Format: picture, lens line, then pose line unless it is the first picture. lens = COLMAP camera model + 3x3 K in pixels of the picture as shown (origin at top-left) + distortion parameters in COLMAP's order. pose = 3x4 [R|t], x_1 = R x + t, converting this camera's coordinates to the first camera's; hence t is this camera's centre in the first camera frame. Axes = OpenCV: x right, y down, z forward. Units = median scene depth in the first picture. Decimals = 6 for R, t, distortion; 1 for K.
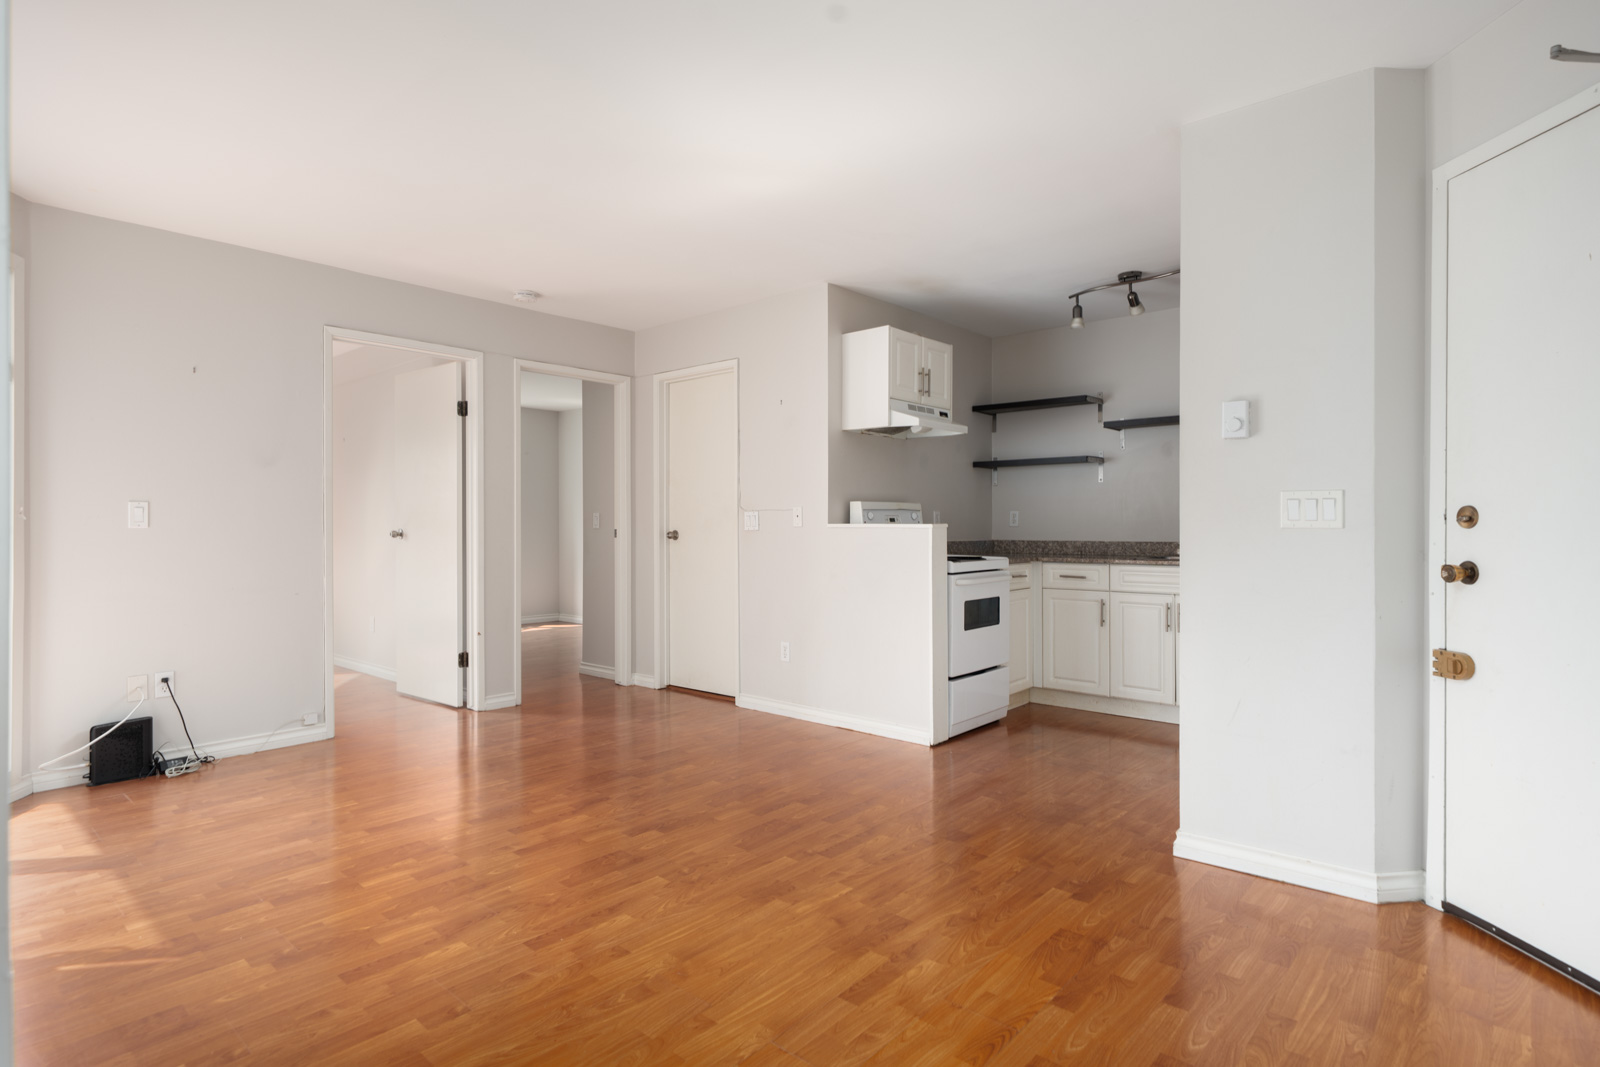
lens RADIAL K [[830.5, 0, 800.7], [0, 830.5, 529.3], [0, 0, 1]] dist [0.001799, 0.000123]
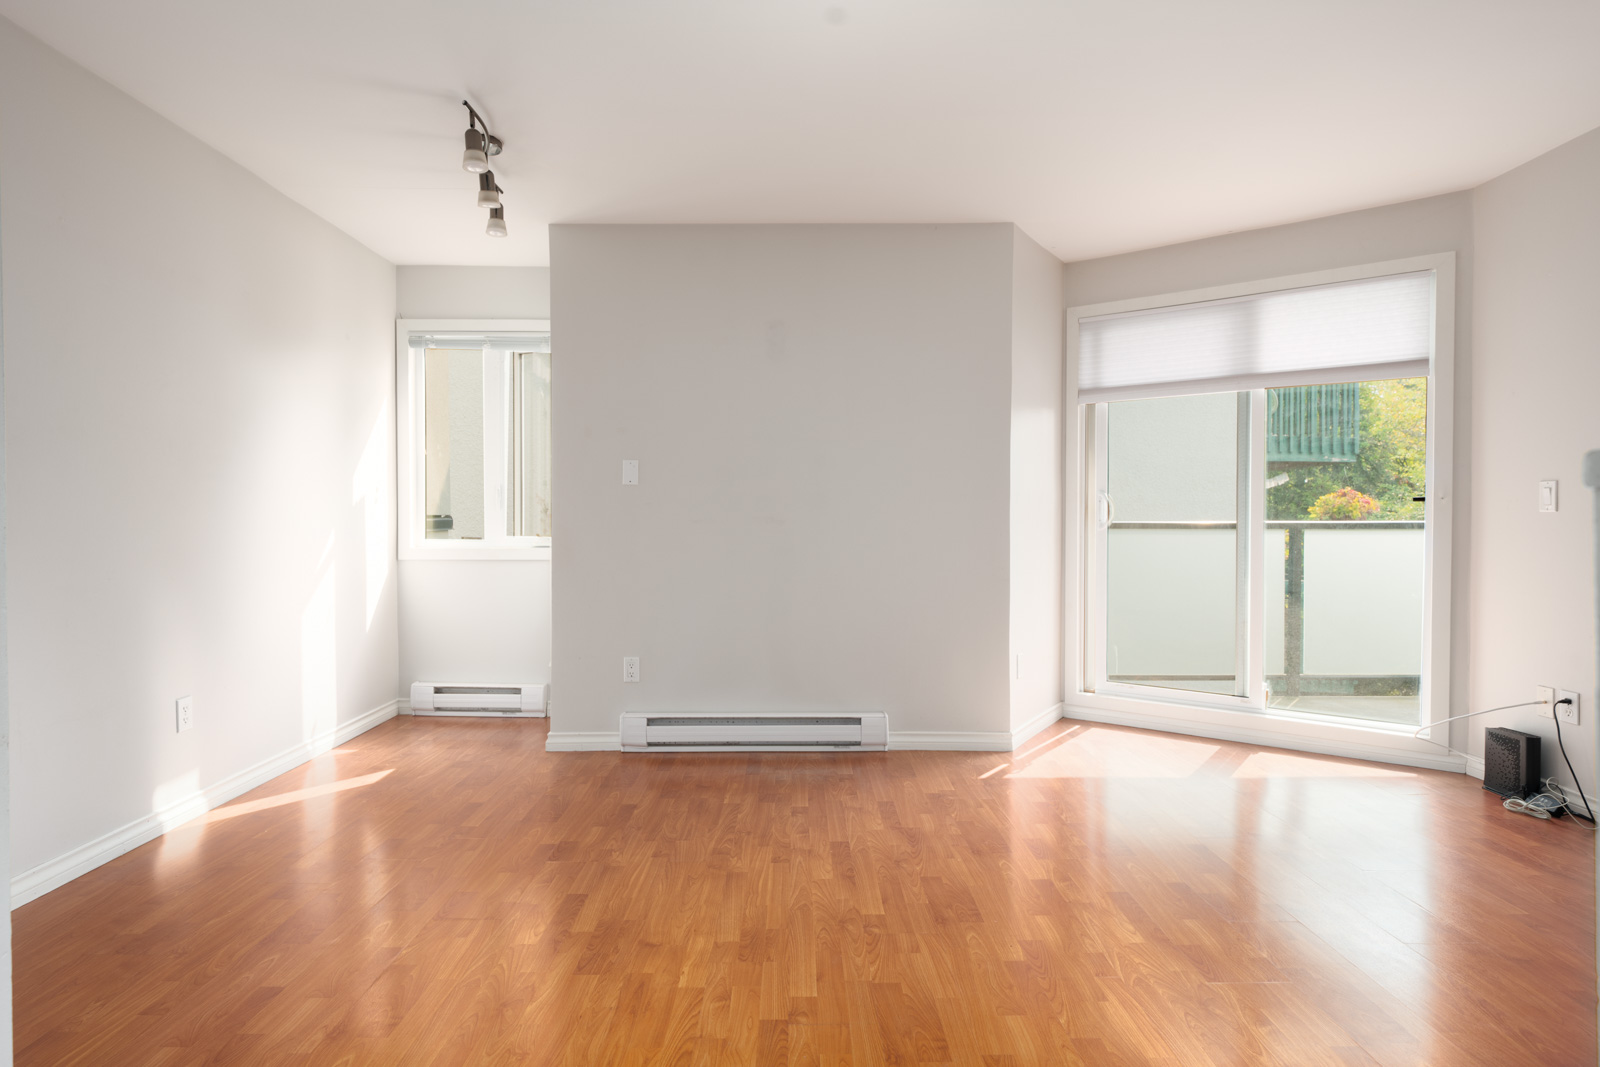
lens RADIAL K [[831.9, 0, 799.0], [0, 831.9, 519.1], [0, 0, 1]] dist [0.003167, 0.000604]
pose [[-0.746382, 0.005182, -0.665498, 0.269320], [-0.000347, 0.999967, 0.008176, -0.000834], [0.665518, 0.006334, -0.746355, 0.909953]]
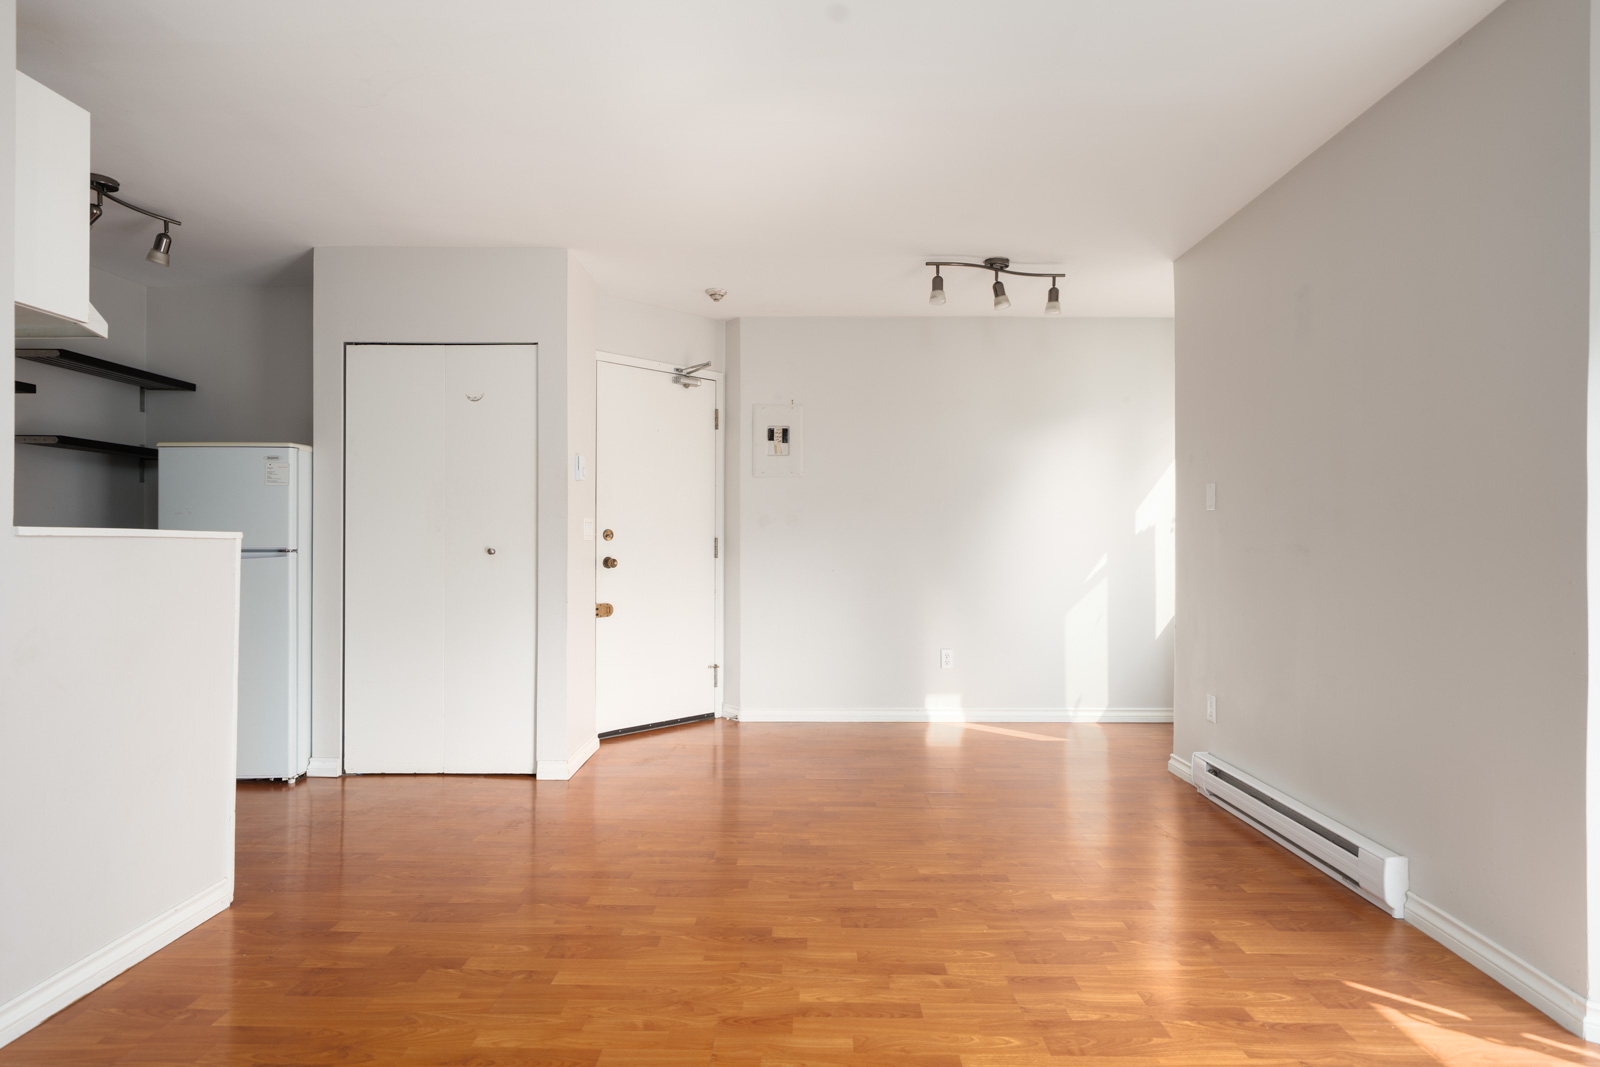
lens RADIAL K [[830.5, 0, 800.7], [0, 830.5, 529.3], [0, 0, 1]] dist [0.001799, 0.000123]
pose [[-0.654577, 0.011858, 0.755902, -0.508146], [0.001264, 0.999893, -0.014591, 0.000991], [-0.755994, -0.008596, -0.654522, 0.975926]]
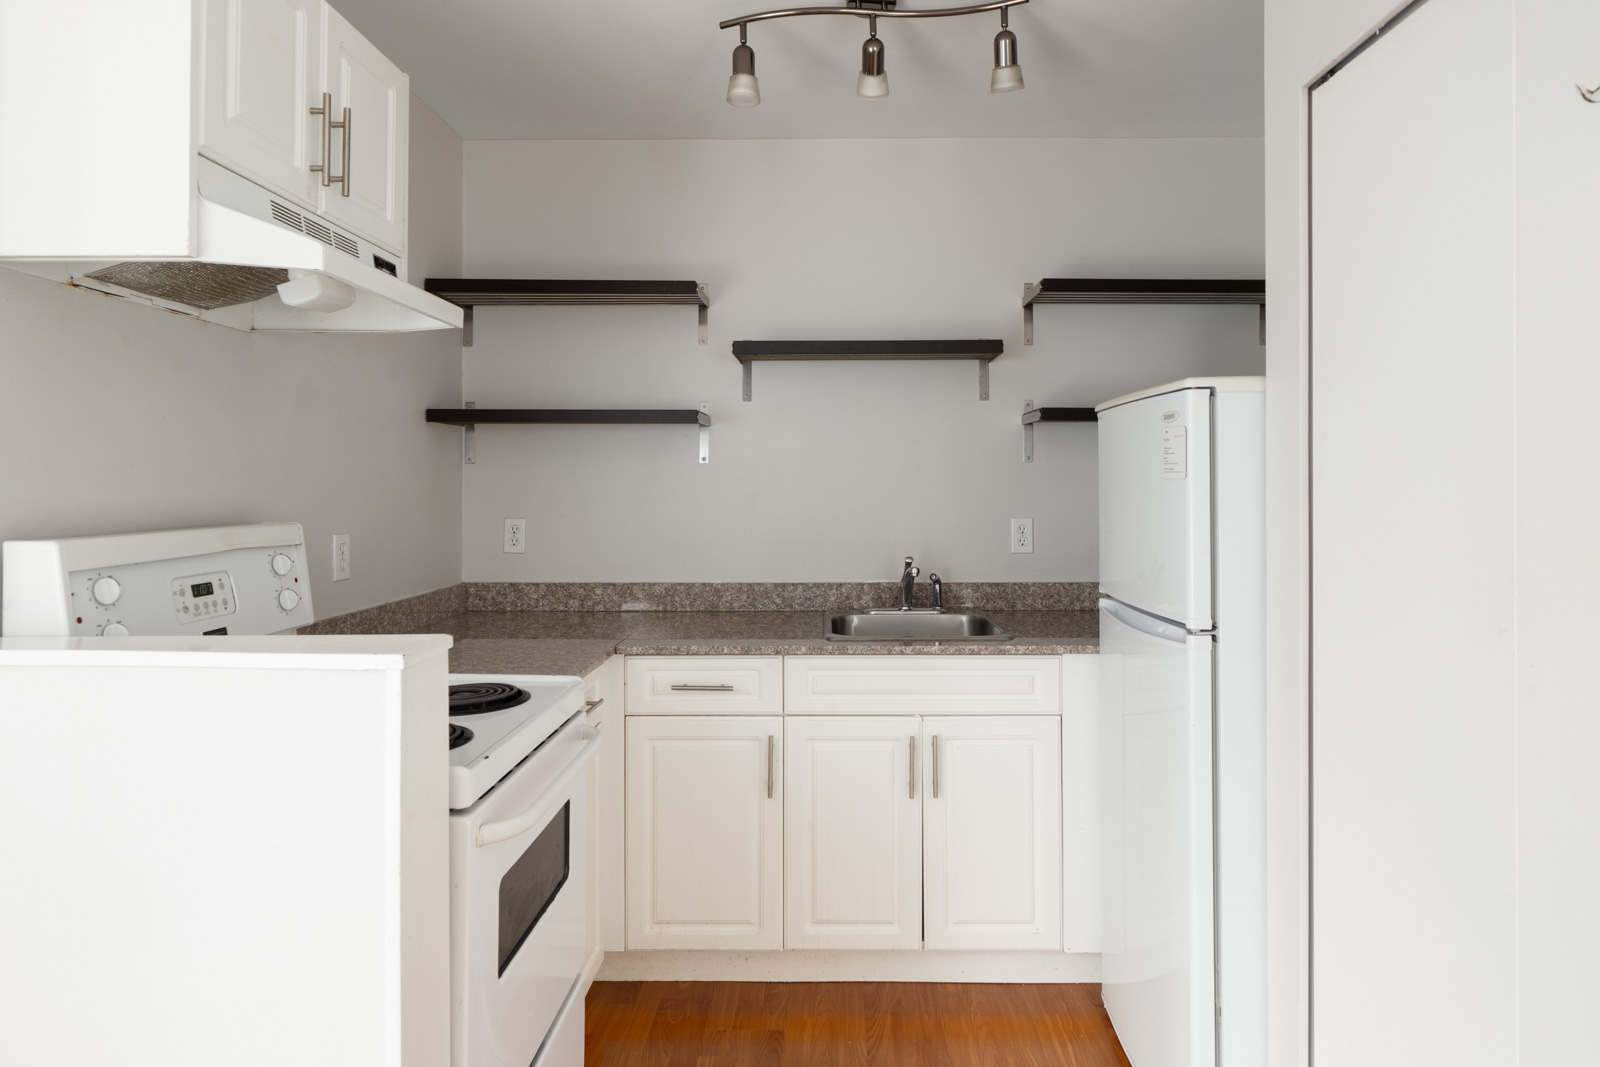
lens RADIAL K [[926.1, 0, 834.0], [0, 926.1, 480.7], [0, 0, 1]] dist [0.000481, -0.000312]
pose [[0.752082, 0.003965, 0.659057, 0.064488], [0.000926, 0.999975, -0.007073, -0.050508], [-0.659069, 0.005930, 0.752059, 0.631415]]
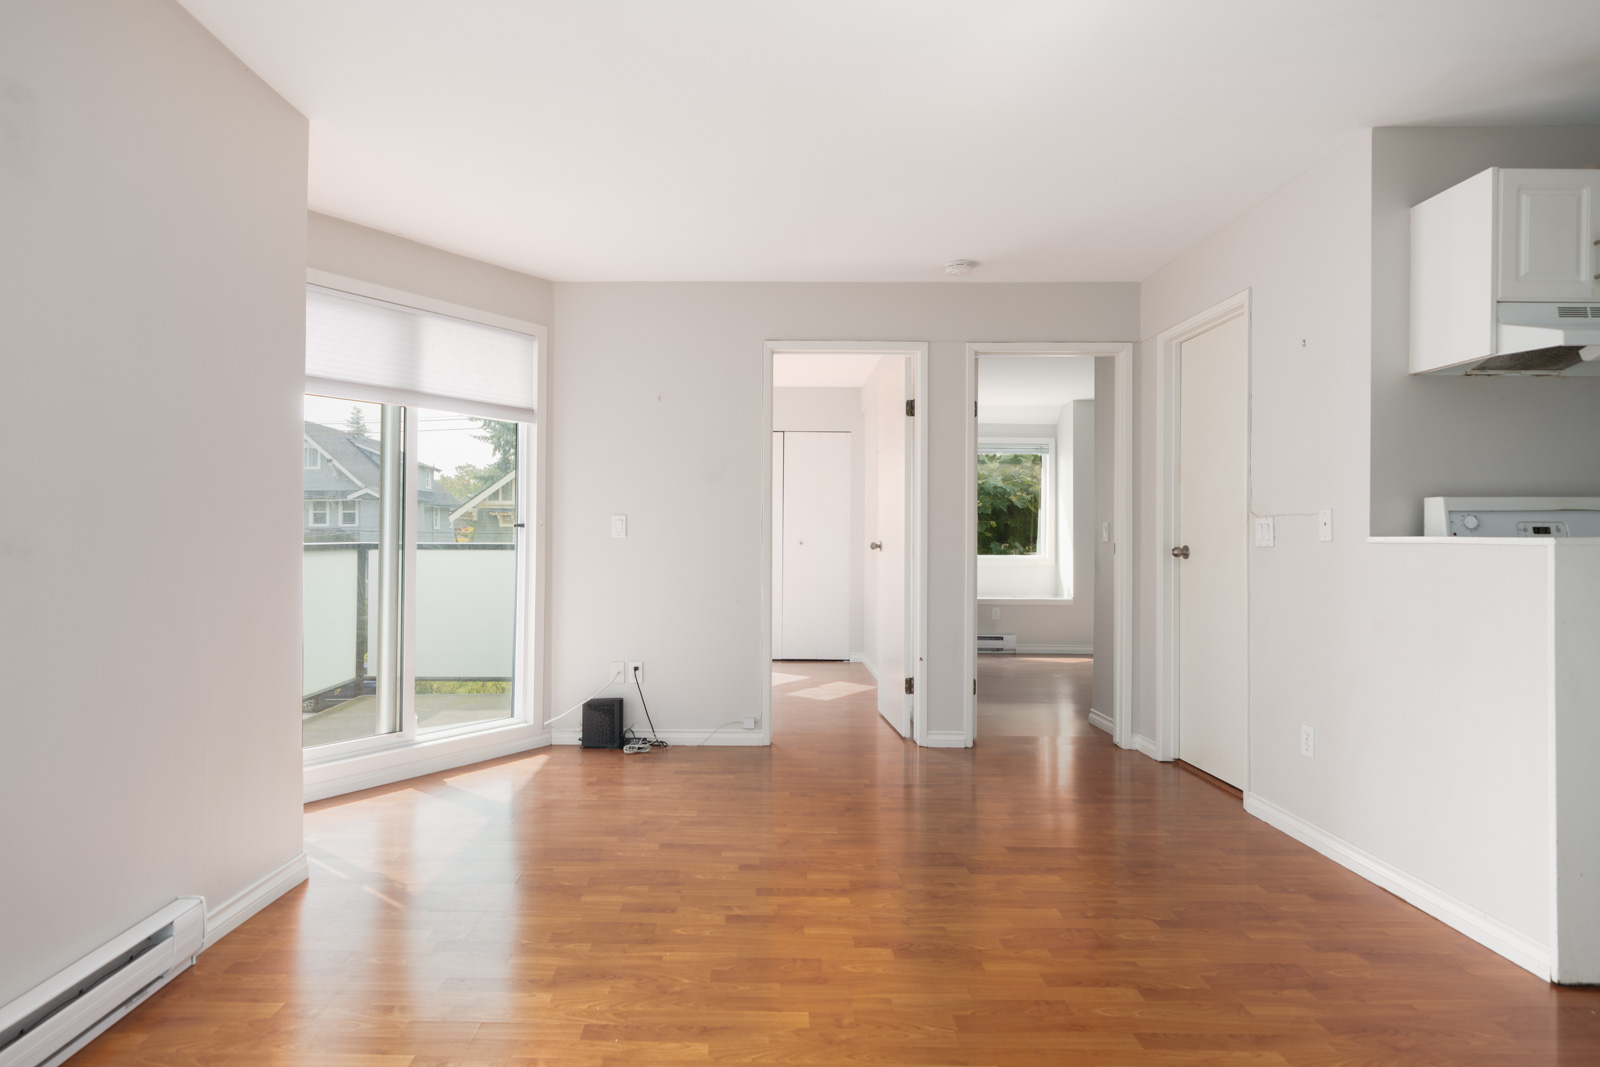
lens RADIAL K [[884.2, 0, 740.3], [0, 884.2, 533.9], [0, 0, 1]] dist [0.003350, 0.000608]
pose [[0.649851, 0.001801, -0.760060, 0.219965], [-0.009823, 0.999934, -0.006029, -0.000406], [0.759998, 0.011384, 0.649825, 0.252889]]
